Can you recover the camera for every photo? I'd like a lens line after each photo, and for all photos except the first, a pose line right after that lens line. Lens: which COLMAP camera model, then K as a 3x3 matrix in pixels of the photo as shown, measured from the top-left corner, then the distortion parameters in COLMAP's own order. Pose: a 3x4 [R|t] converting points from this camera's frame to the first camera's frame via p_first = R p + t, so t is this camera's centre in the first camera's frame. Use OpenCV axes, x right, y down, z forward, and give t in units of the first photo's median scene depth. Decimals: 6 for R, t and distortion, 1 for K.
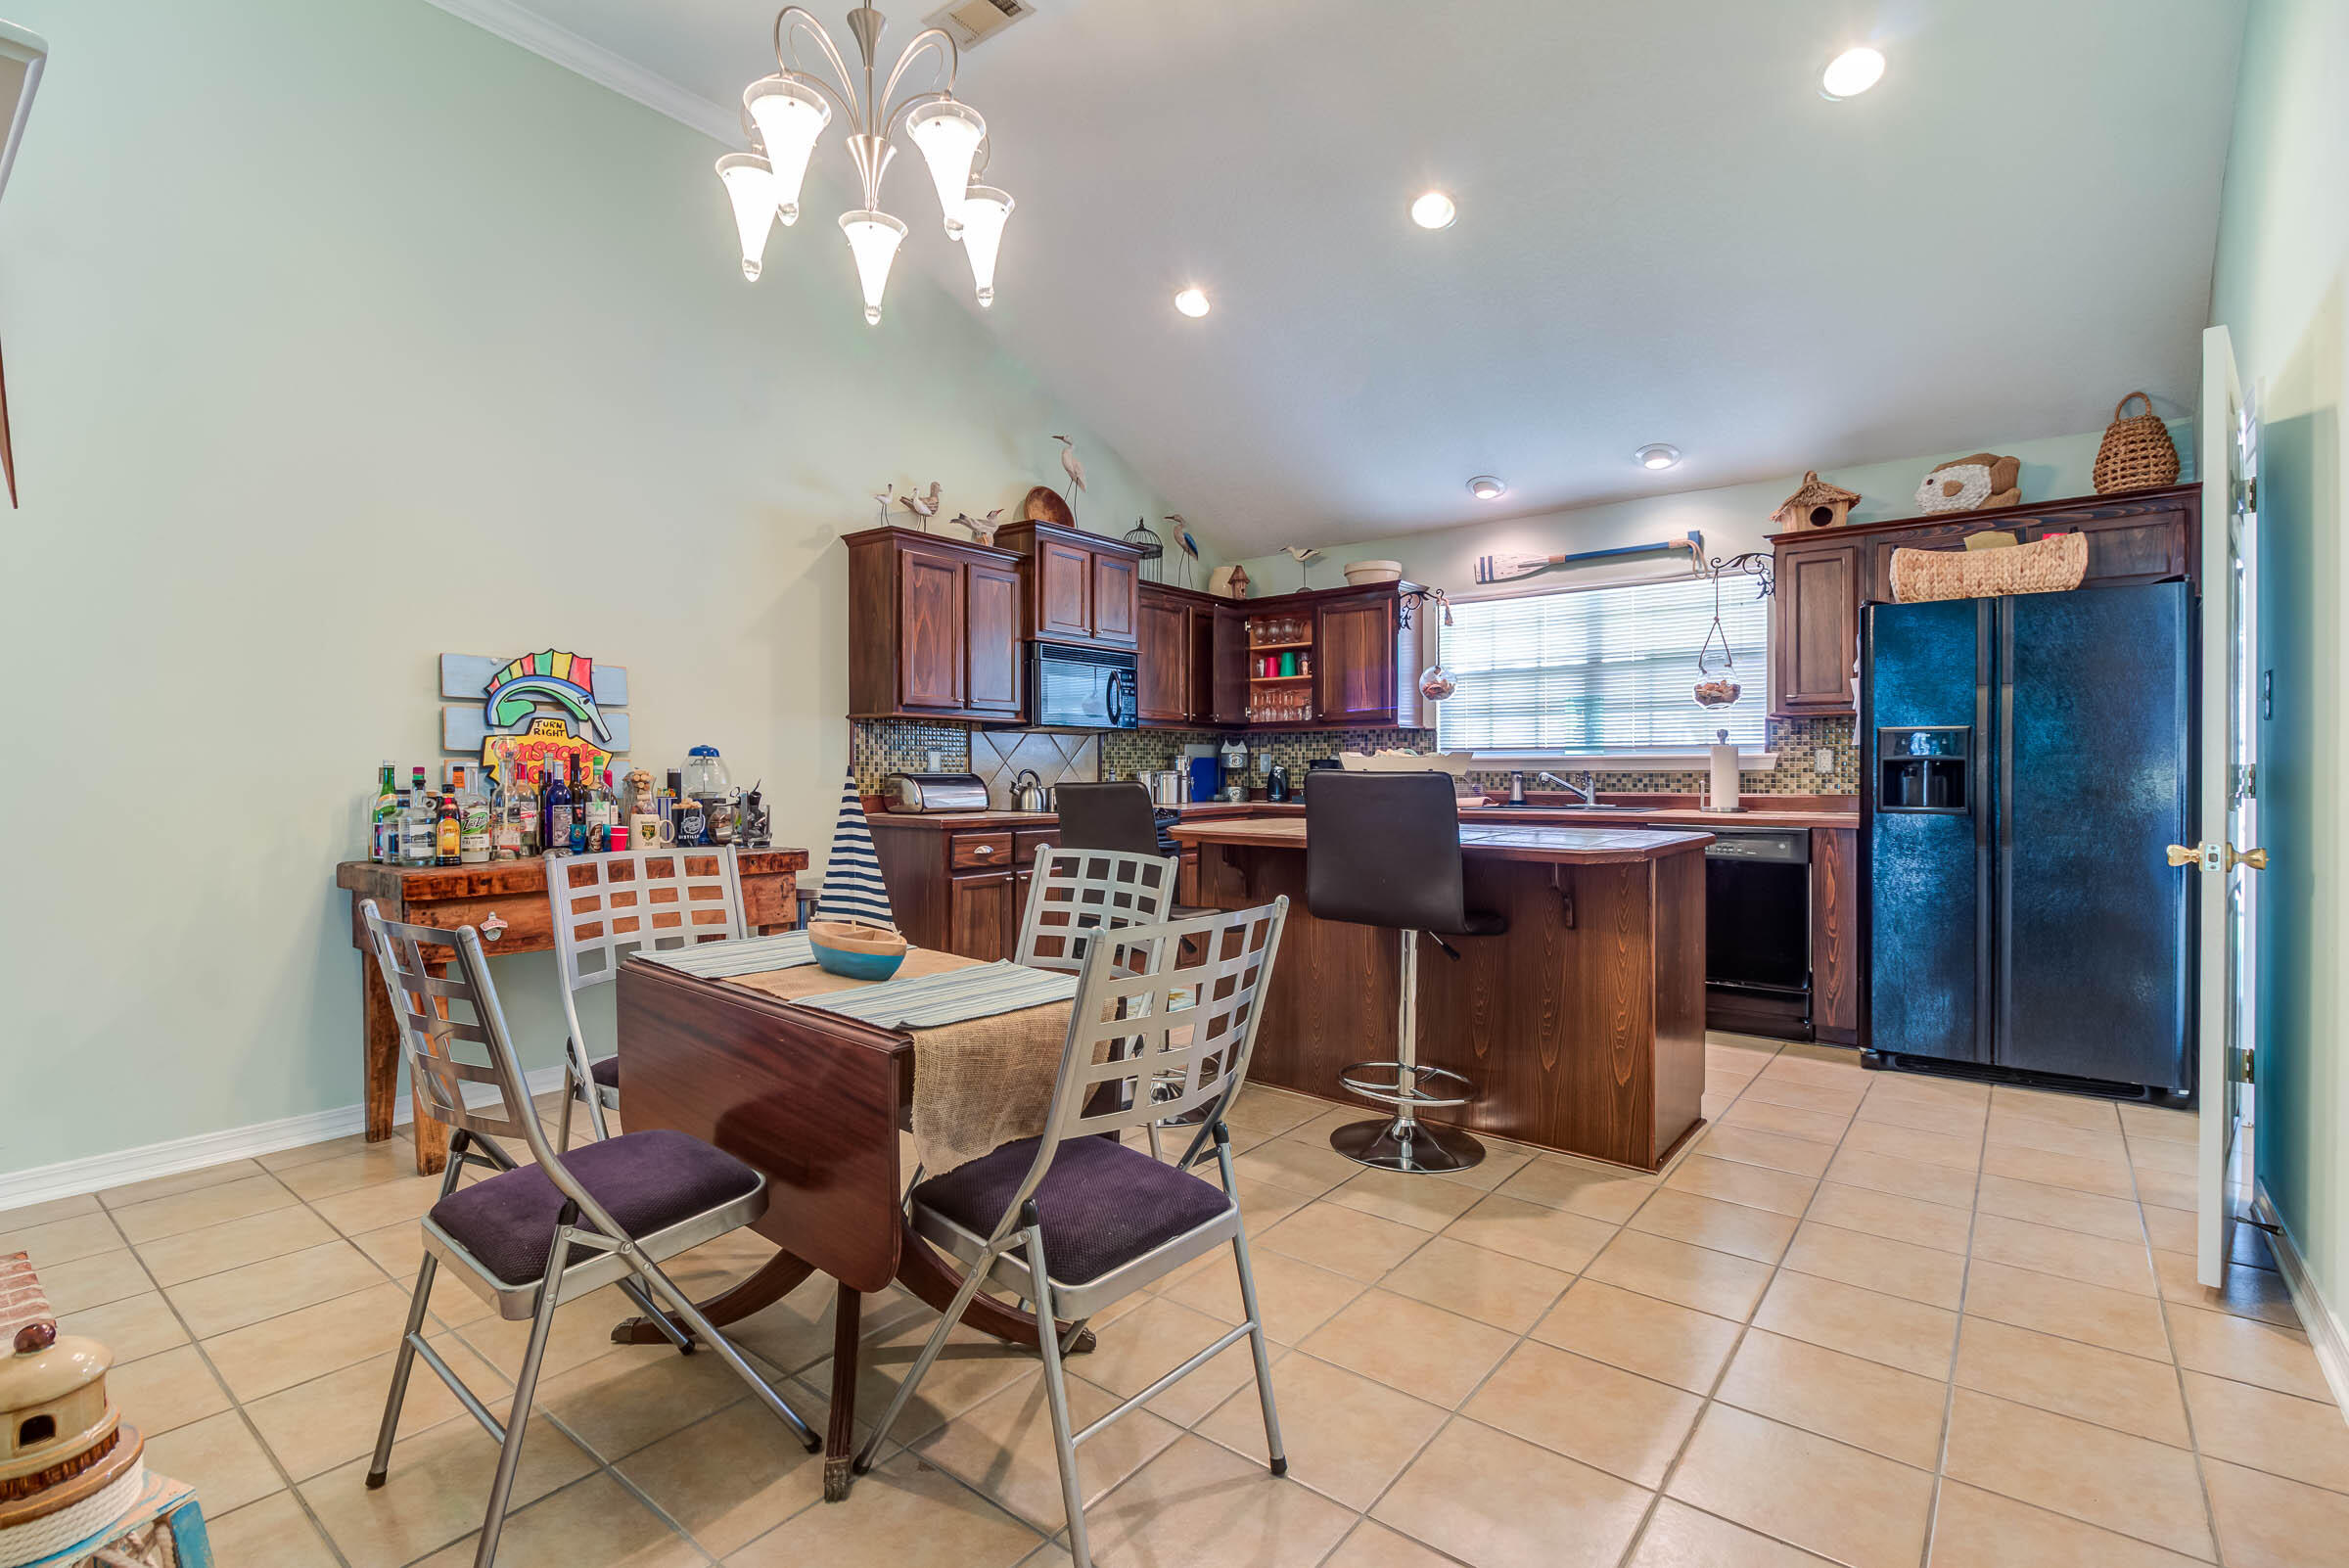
lens RADIAL K [[1032.5, 0, 1101.9], [0, 1032.5, 774.3], [0, 0, 1]] dist [0.017691, -0.013546]
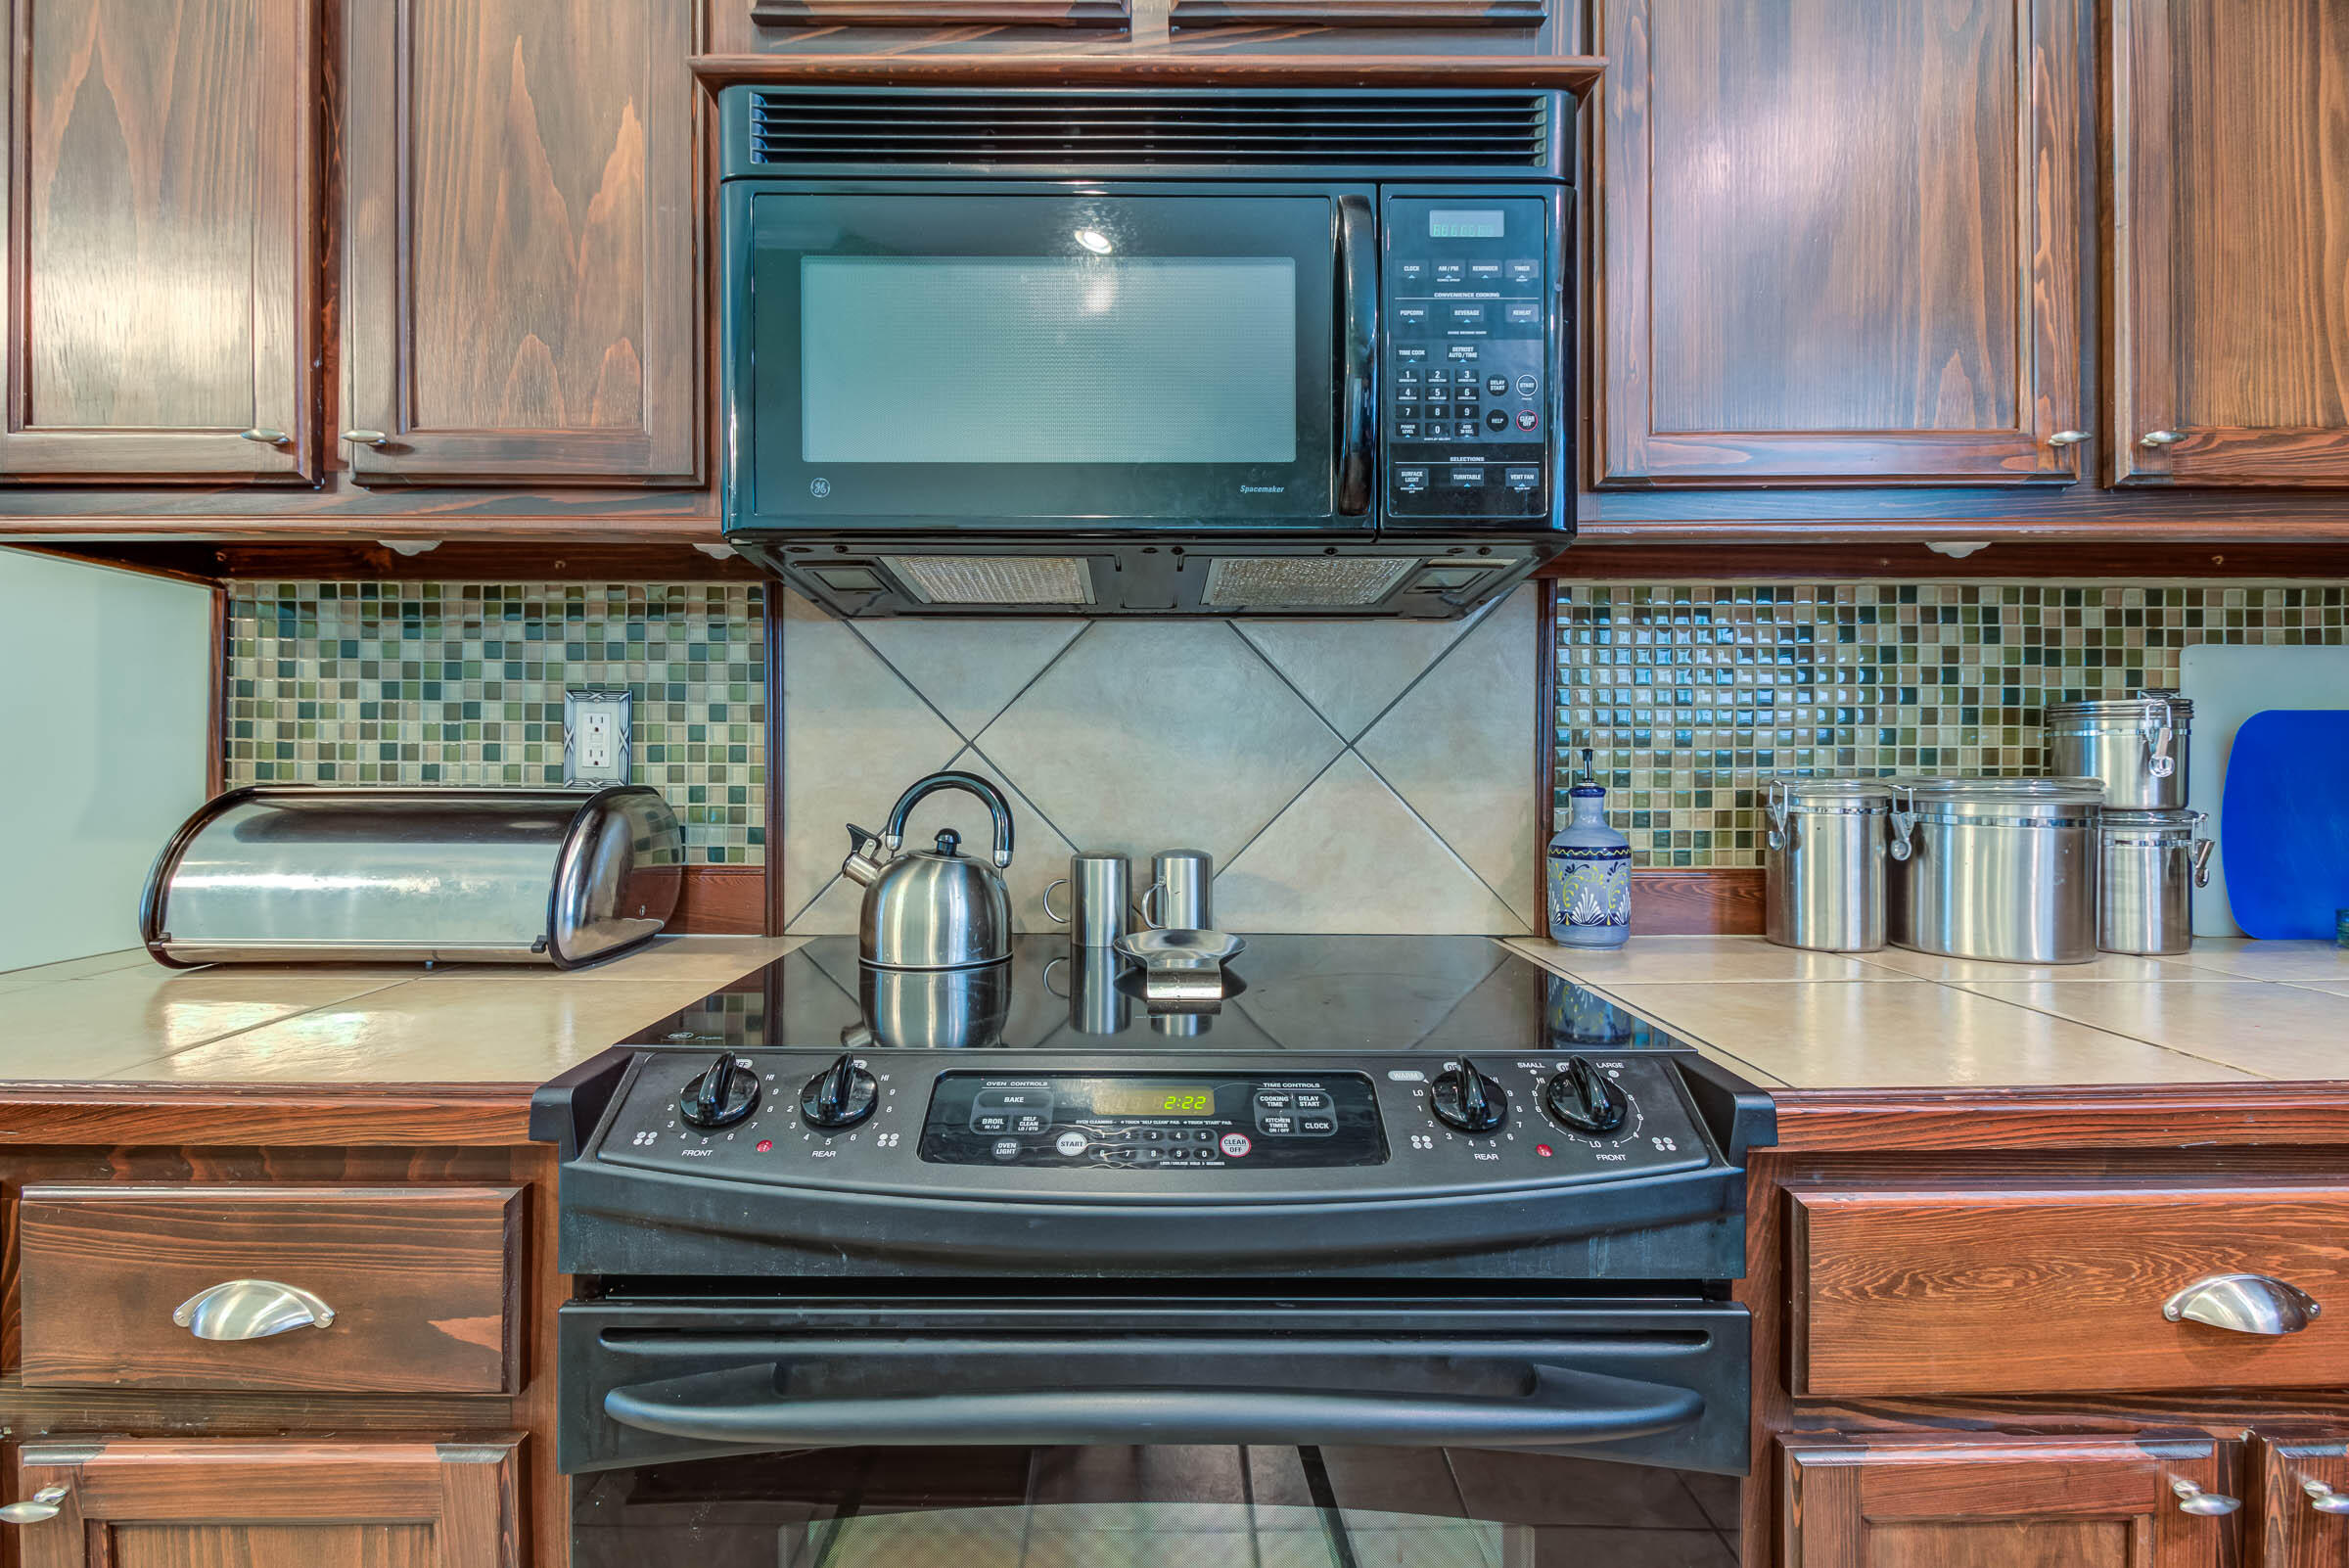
lens RADIAL K [[1044.2, 0, 1162.2], [0, 1044.2, 772.9], [0, 0, 1]] dist [0.021362, -0.013309]
pose [[0.666522, 0.004756, -0.745470, 0.121345], [-0.004052, 0.999988, 0.002757, -0.005503], [0.745474, 0.001183, 0.666534, 0.869018]]
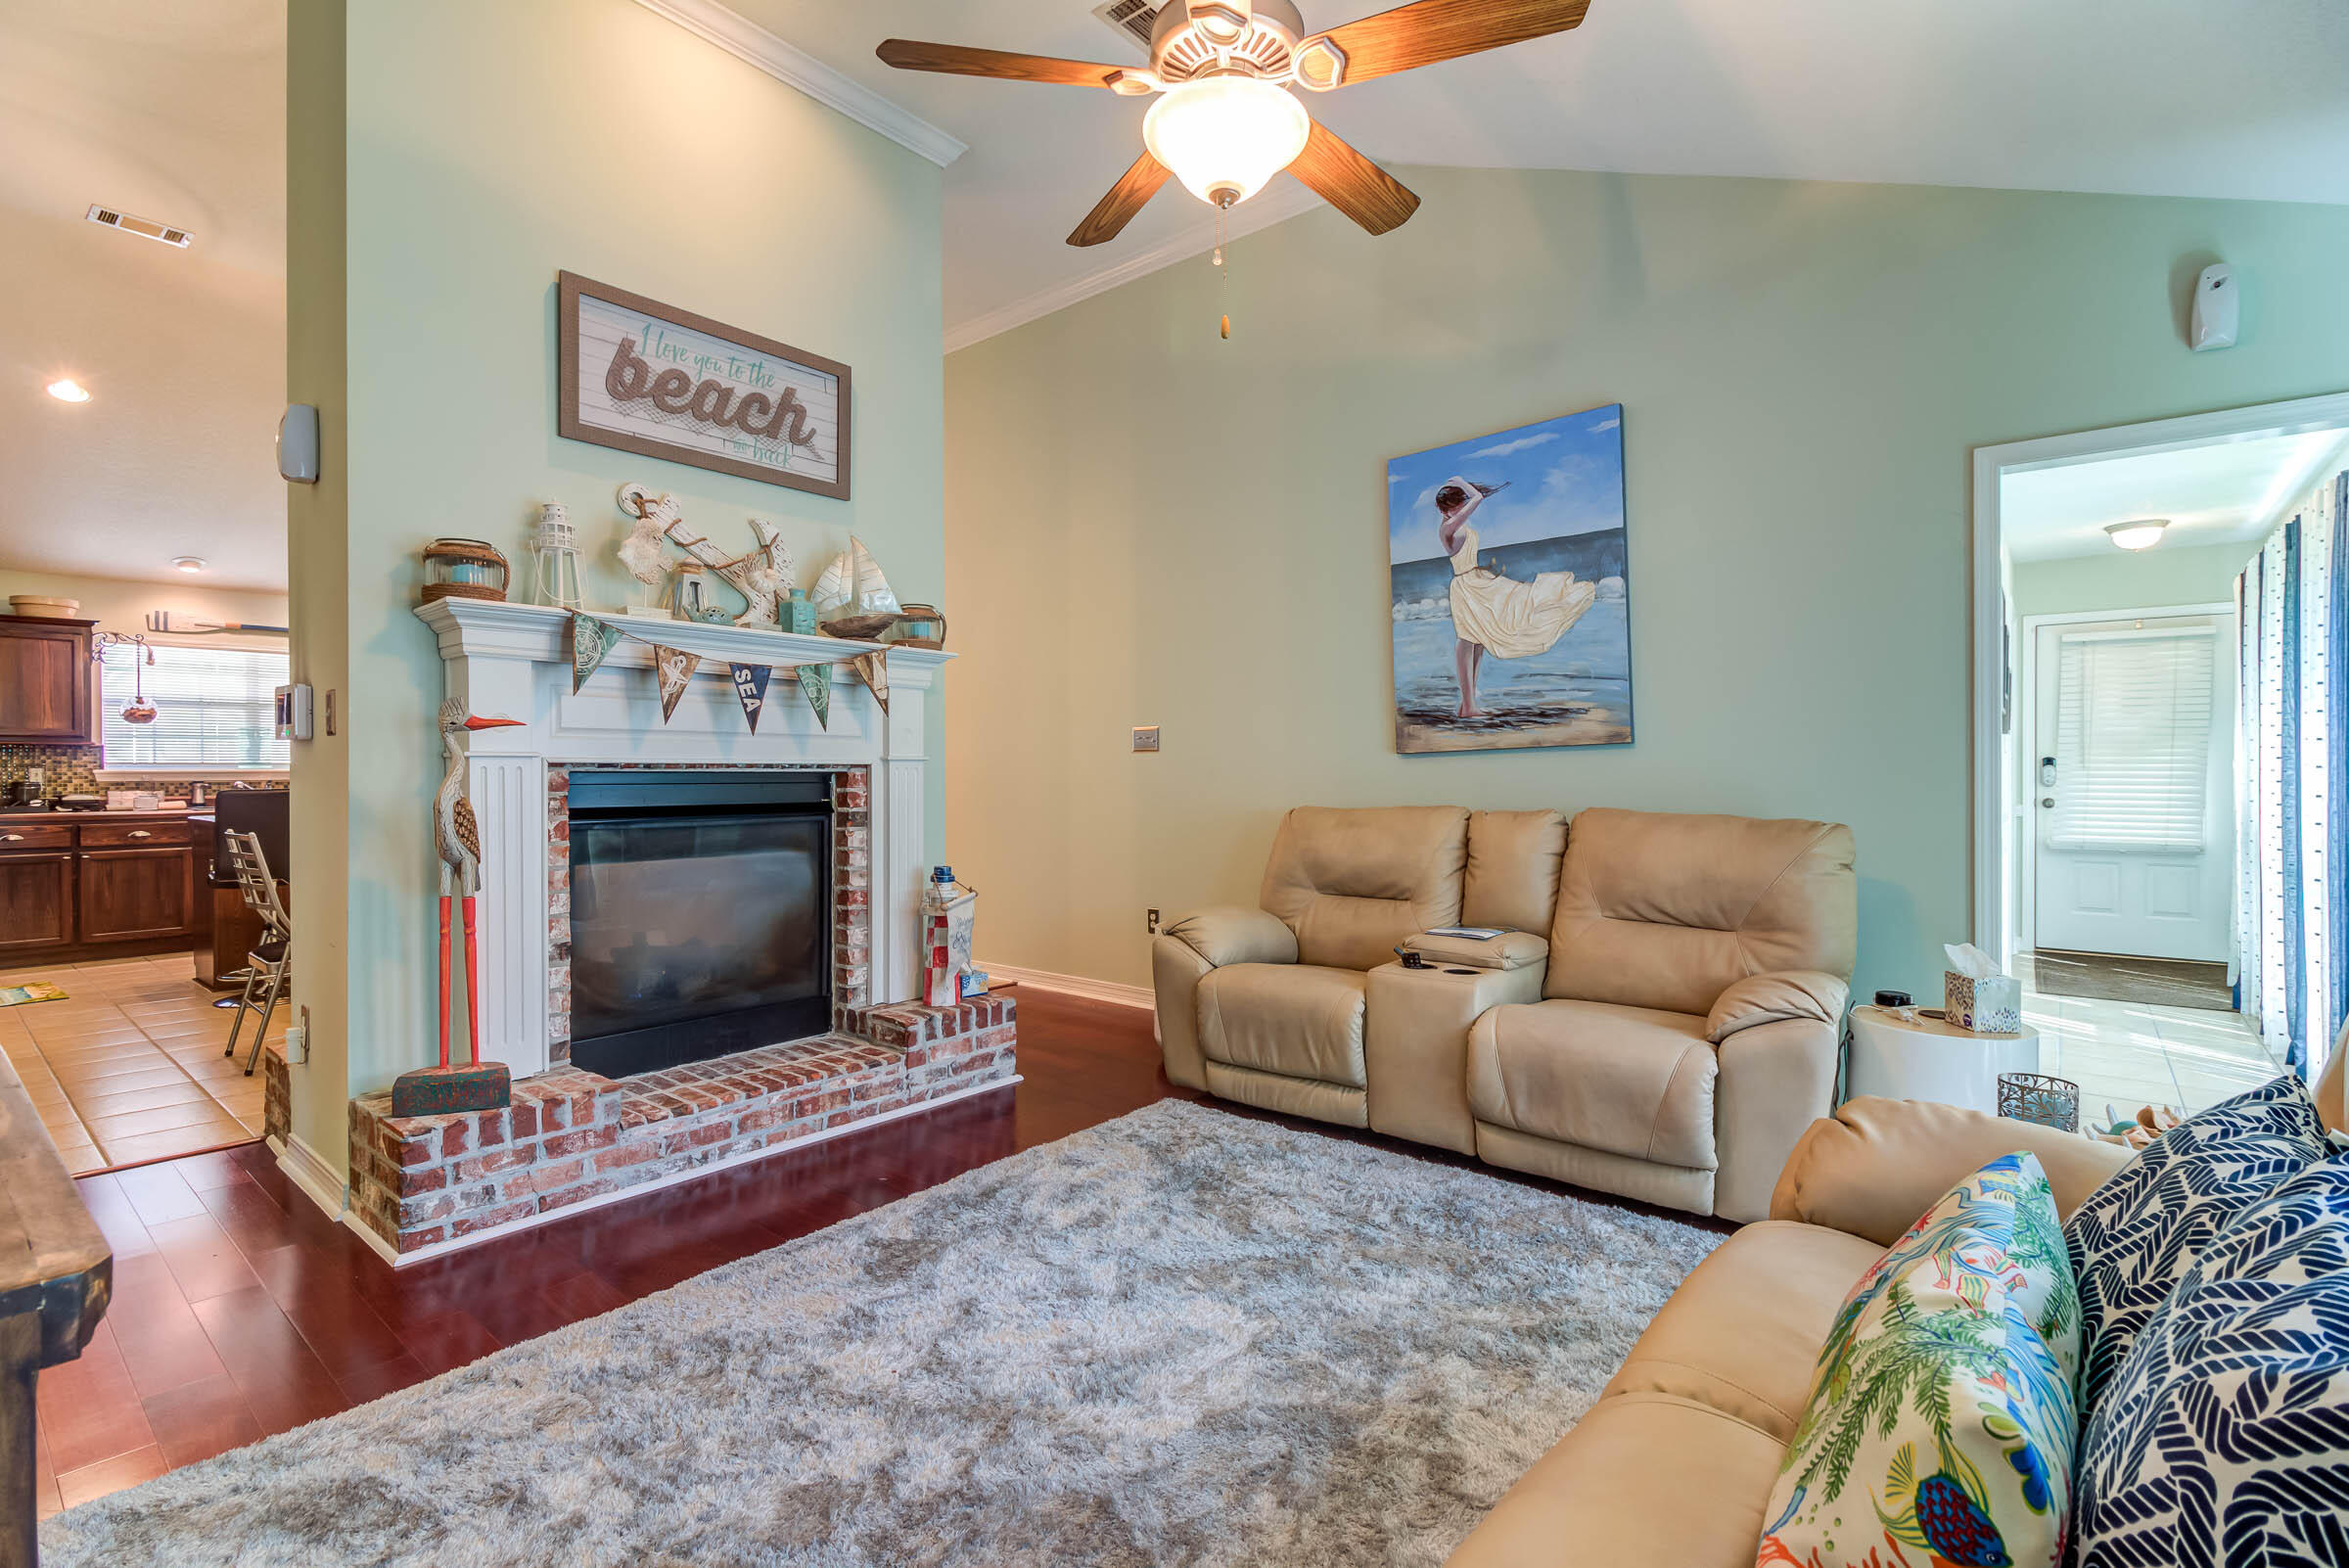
lens RADIAL K [[1090.6, 0, 1174.5], [0, 1090.6, 784.0], [0, 0, 1]] dist [0.001674, 0.000315]
pose [[-0.027891, -0.010762, 0.999553, -1.053715], [0.007867, 0.999909, 0.010986, -0.005011], [-0.999580, 0.008170, -0.027803, -0.205124]]
